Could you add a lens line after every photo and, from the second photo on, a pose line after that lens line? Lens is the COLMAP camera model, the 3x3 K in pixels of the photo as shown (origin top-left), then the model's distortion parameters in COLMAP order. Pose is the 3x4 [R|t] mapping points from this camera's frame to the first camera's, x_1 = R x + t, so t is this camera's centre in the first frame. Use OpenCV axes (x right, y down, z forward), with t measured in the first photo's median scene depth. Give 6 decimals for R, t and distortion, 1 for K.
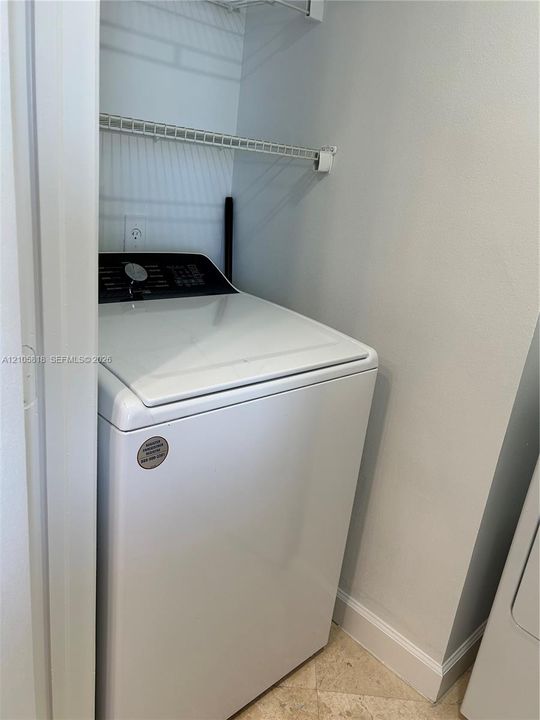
lens RADIAL K [[545.7, 0, 270.0], [0, 545.7, 360.0], [0, 0, 1]] dist [0.000966, -0.001178]
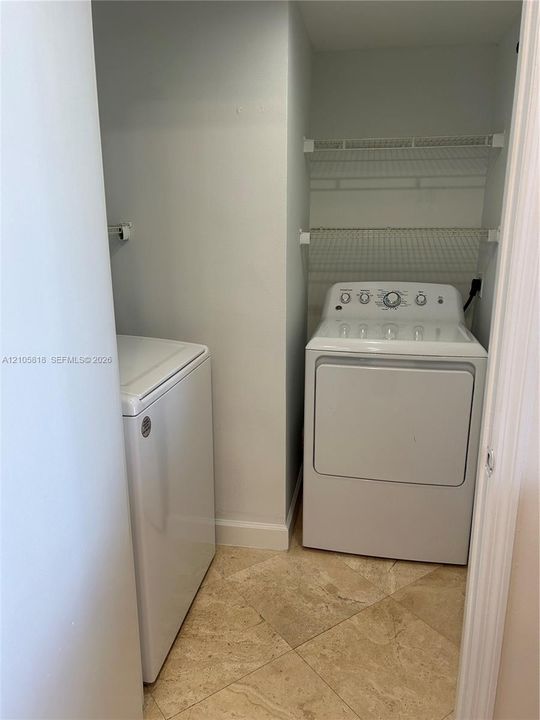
lens RADIAL K [[545.7, 0, 270.0], [0, 545.7, 360.0], [0, 0, 1]] dist [0.000966, -0.001178]
pose [[0.796424, -0.249857, 0.550709, -0.498223], [0.273824, 0.960948, 0.039984, 0.007550], [-0.539193, 0.118953, 0.833739, -0.392044]]
